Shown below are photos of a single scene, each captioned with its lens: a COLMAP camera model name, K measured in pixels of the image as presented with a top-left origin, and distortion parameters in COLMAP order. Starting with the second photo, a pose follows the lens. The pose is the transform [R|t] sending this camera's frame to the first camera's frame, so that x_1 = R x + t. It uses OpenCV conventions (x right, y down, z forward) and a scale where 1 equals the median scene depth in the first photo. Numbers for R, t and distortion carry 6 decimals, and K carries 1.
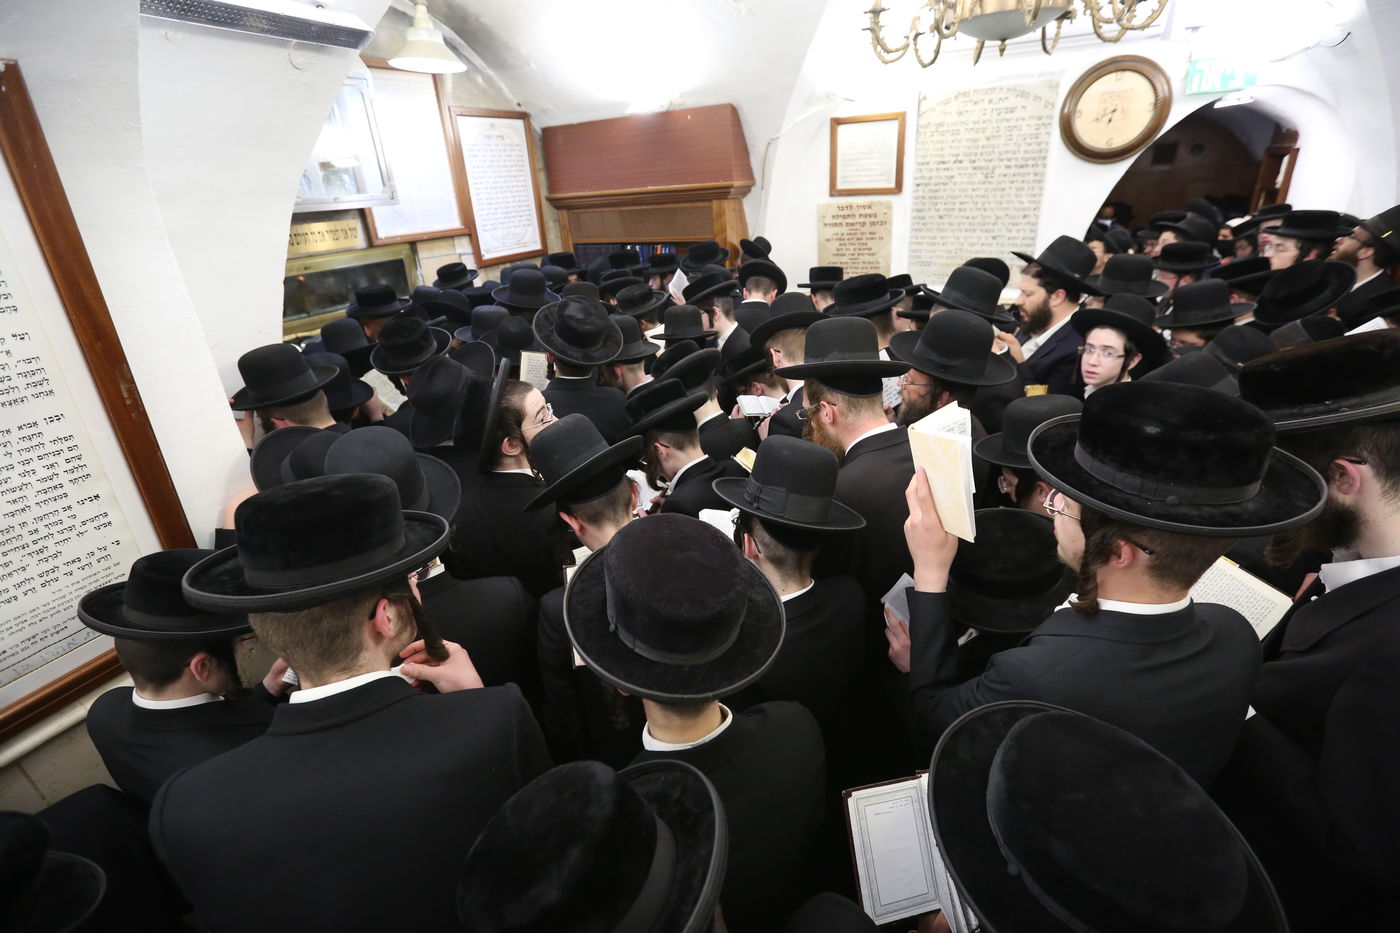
lens RADIAL K [[628.7, 0, 700.0], [0, 628.7, 466.5], [0, 0, 1]] dist [-0.036939, 0.011695]
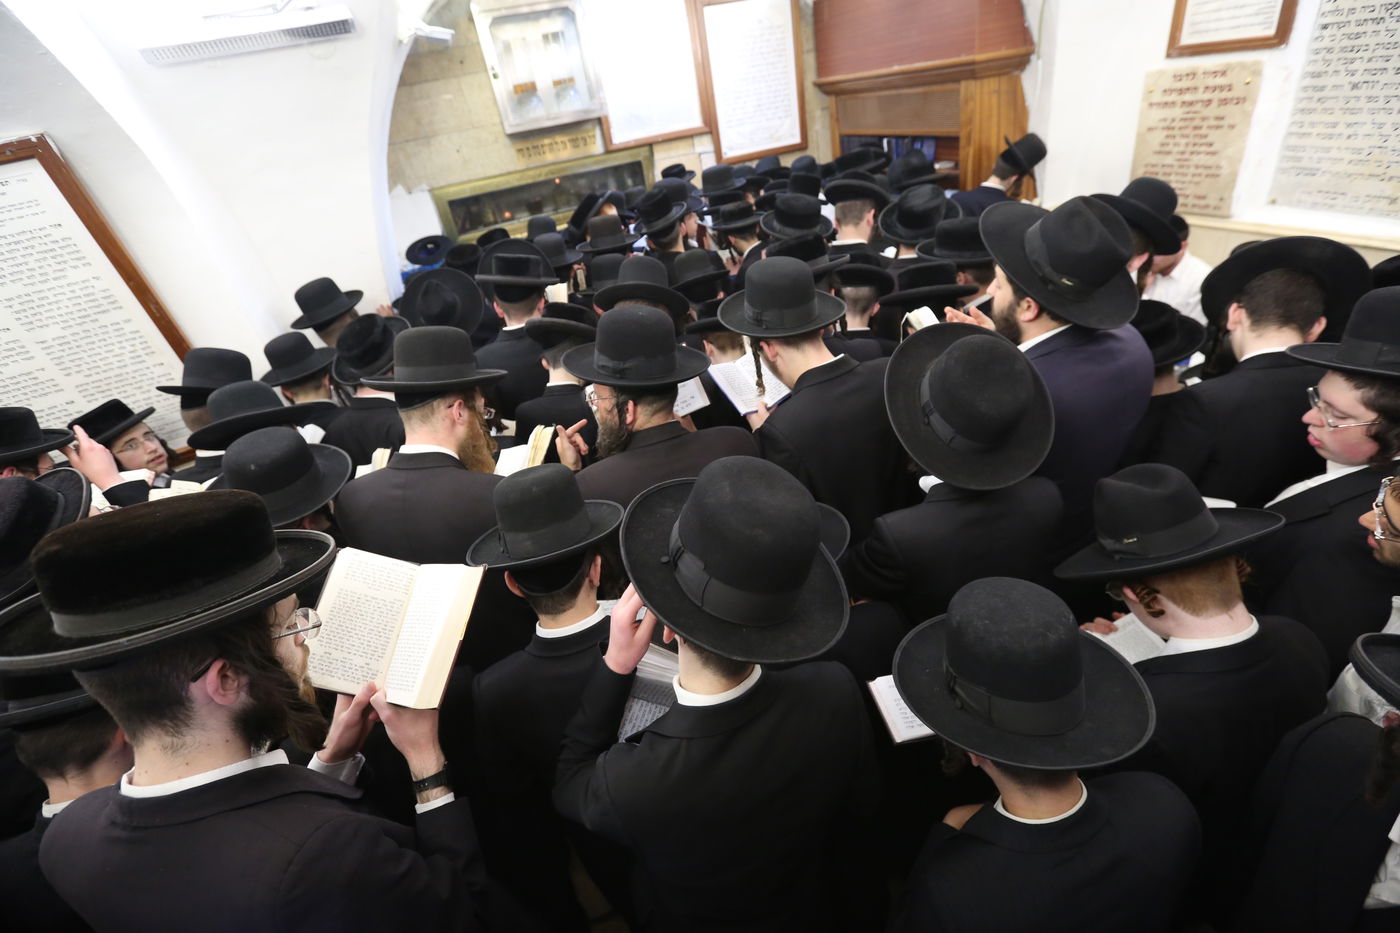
lens RADIAL K [[628.7, 0, 700.0], [0, 628.7, 466.5], [0, 0, 1]] dist [-0.036939, 0.011695]
pose [[0.737509, 0.303845, -0.603125, 0.380319], [-0.177851, 0.948930, 0.260578, -0.109324], [0.651498, -0.084912, 0.753883, 0.161908]]
